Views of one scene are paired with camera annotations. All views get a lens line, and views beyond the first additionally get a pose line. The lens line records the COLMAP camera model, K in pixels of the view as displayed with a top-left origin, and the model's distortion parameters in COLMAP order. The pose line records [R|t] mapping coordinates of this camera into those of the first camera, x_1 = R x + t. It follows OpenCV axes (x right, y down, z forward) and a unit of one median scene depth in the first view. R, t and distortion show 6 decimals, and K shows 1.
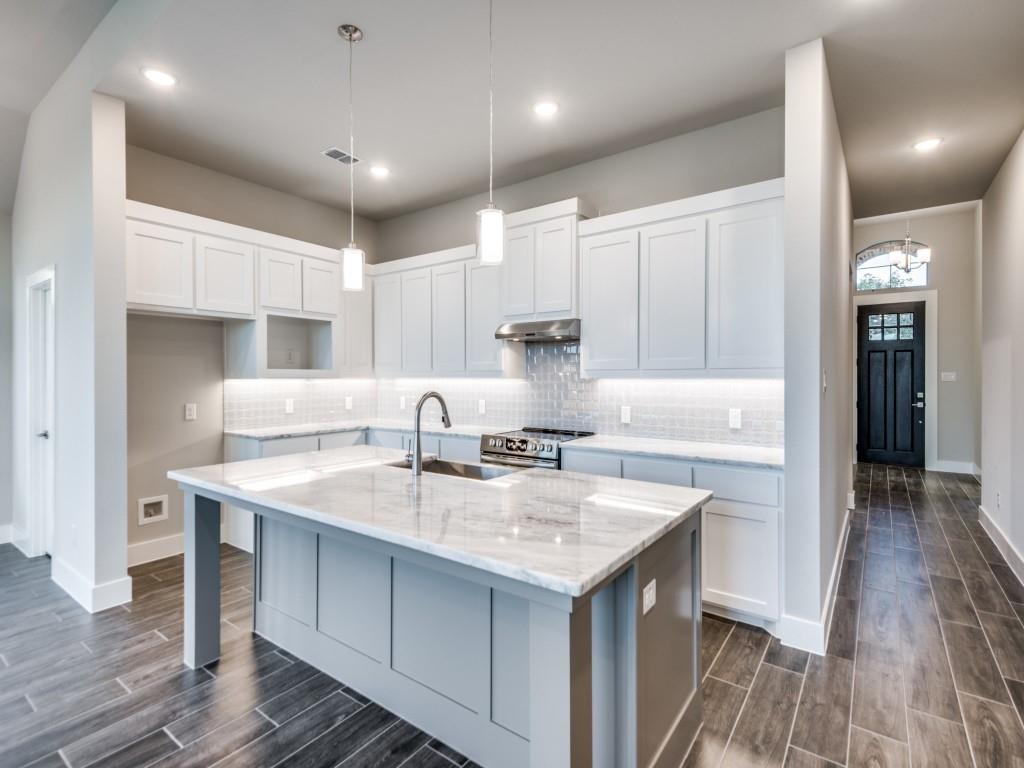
lens RADIAL K [[484.1, 0, 517.2], [0, 484.1, 378.4], [0, 0, 1]] dist [0.047532, 0.000371]
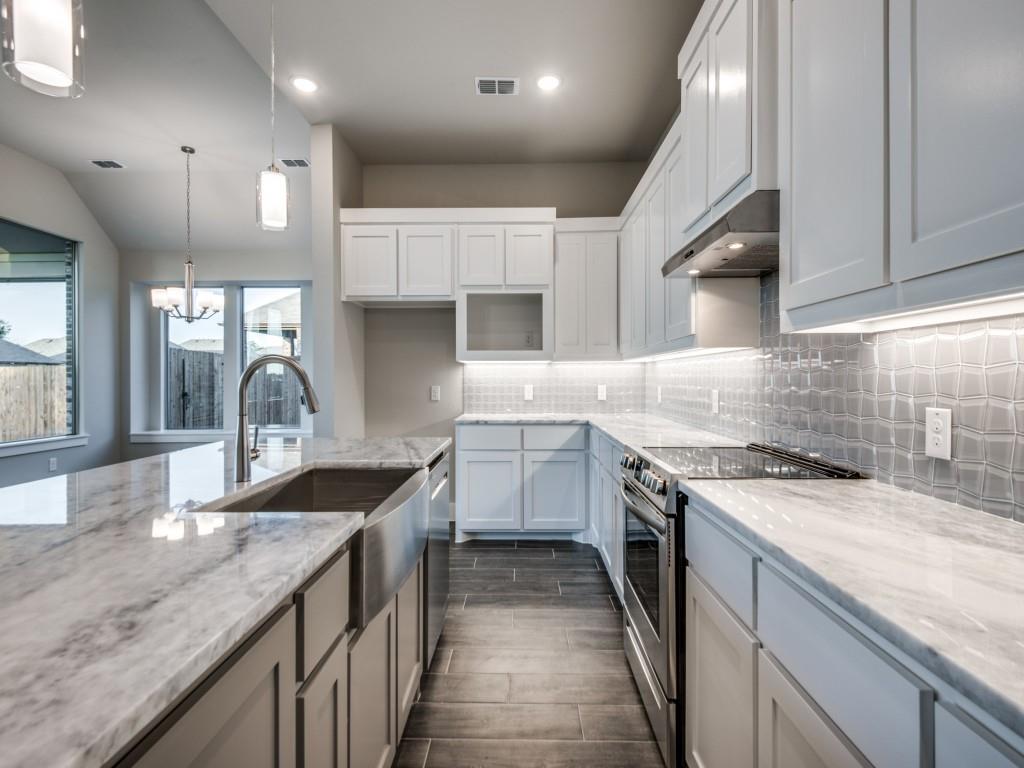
lens RADIAL K [[484.1, 0, 517.2], [0, 484.1, 378.4], [0, 0, 1]] dist [0.047532, 0.000371]
pose [[0.569159, -0.001337, -0.822226, 0.312515], [0.002620, 0.999997, 0.000187, 0.033732], [0.822223, -0.002261, 0.569161, 0.524452]]
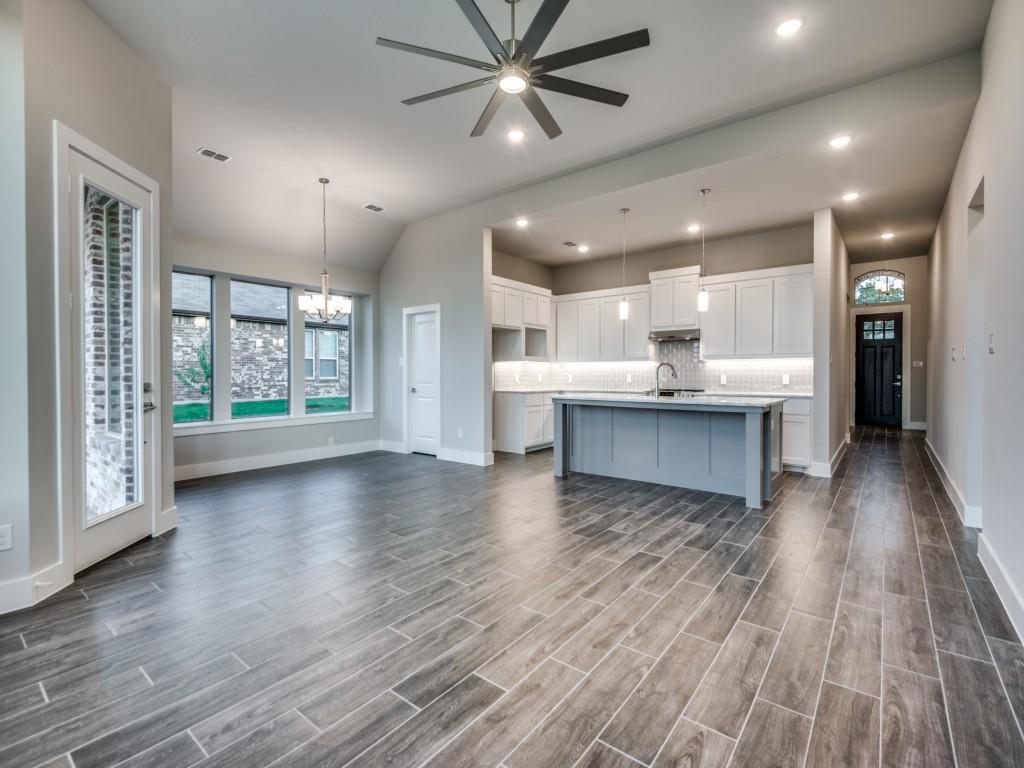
lens RADIAL K [[467.1, 0, 515.4], [0, 467.1, 380.1], [0, 0, 1]] dist [0.028870, -0.000115]
pose [[0.999452, 0.000431, -0.033088, -0.474407], [-0.000130, 0.999959, 0.009108, 0.055062], [0.033091, -0.009099, 0.999411, -0.762862]]
